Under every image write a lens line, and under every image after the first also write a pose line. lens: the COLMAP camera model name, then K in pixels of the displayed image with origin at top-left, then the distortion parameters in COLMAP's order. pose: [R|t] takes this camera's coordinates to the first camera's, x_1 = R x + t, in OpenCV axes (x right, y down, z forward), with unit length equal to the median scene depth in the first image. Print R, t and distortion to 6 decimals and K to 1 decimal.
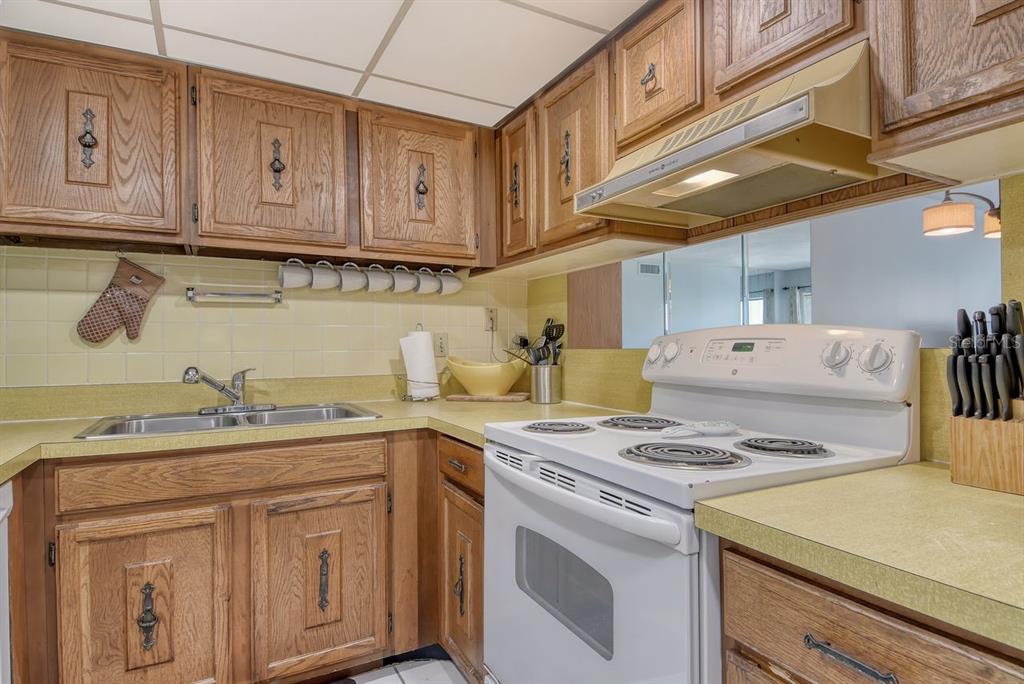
lens RADIAL K [[528.7, 0, 512.0], [0, 528.7, 342.0], [0, 0, 1]] dist [0.054774, -0.047364]
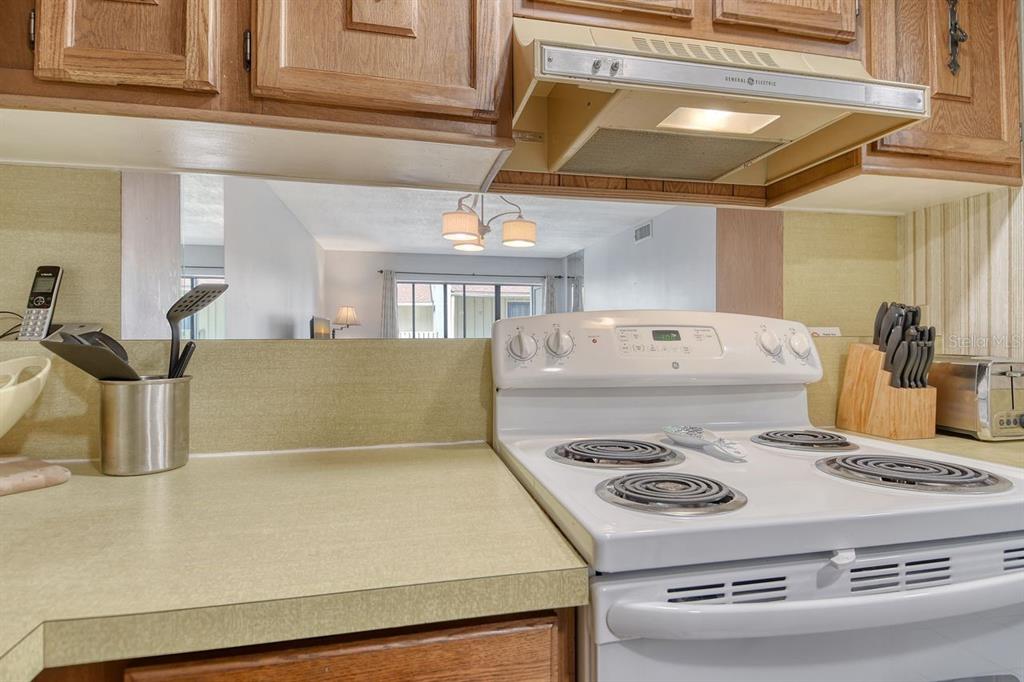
lens RADIAL K [[528.7, 0, 512.0], [0, 528.7, 341.0], [0, 0, 1]] dist [0.054774, -0.047364]
pose [[0.270477, 0.007604, 0.962697, -0.339583], [-0.006796, 0.999959, -0.005989, 0.018775], [-0.962703, -0.004922, 0.270517, 0.771165]]
